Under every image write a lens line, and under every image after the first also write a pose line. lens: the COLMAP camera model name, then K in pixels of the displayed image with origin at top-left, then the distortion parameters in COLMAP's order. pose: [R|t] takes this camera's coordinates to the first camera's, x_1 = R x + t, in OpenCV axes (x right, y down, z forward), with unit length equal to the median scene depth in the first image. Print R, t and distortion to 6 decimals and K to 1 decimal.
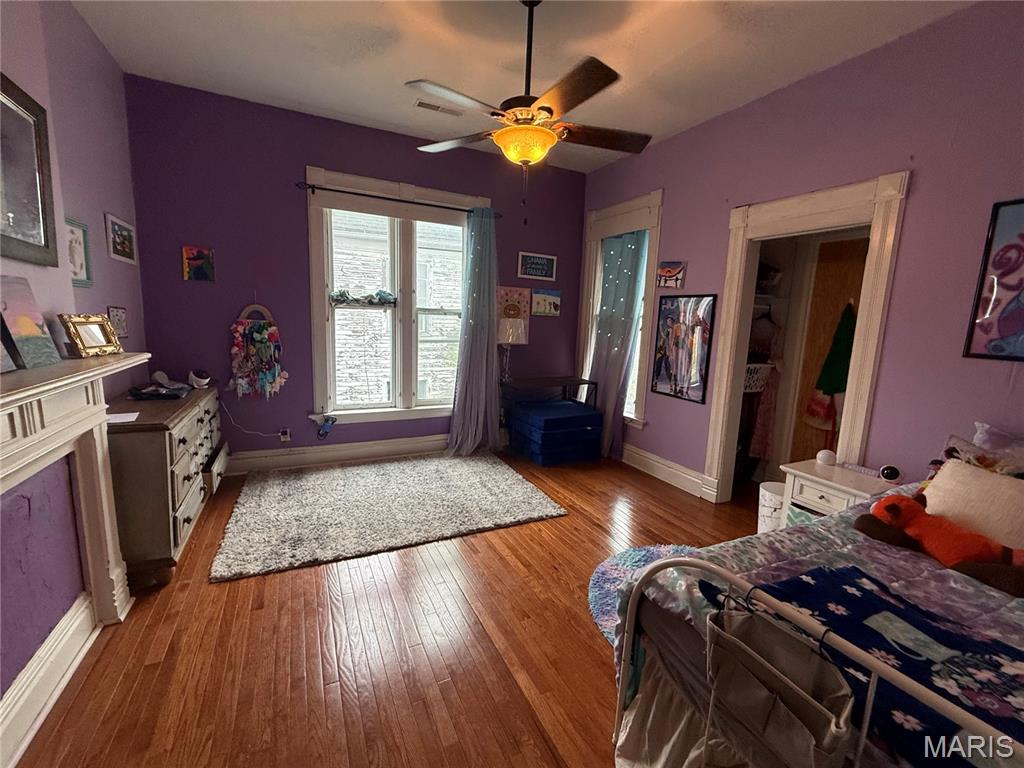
lens RADIAL K [[431.5, 0, 512.0], [0, 431.5, 384.0], [0, 0, 1]] dist [-0.001244, -0.000152]
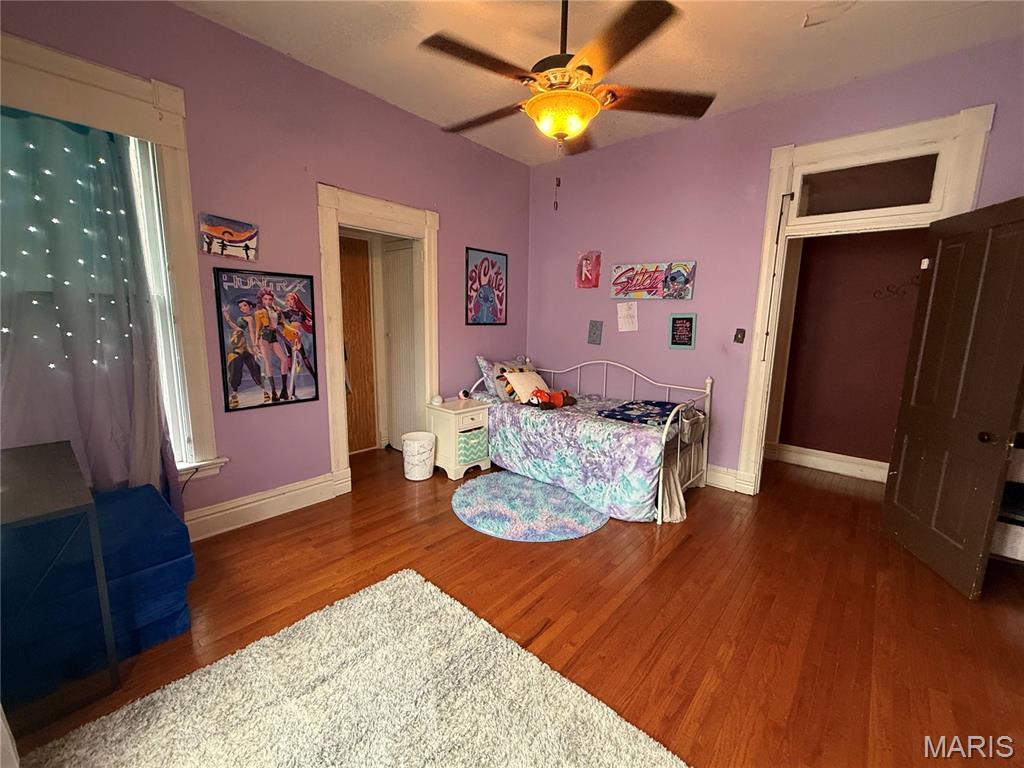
lens RADIAL K [[431.5, 0, 512.0], [0, 431.5, 384.0], [0, 0, 1]] dist [-0.001244, -0.000152]
pose [[-0.382999, -0.198066, 0.902265, -0.481493], [0.101310, 0.961844, 0.254150, -0.161918], [-0.918177, 0.188748, -0.348319, 0.887349]]
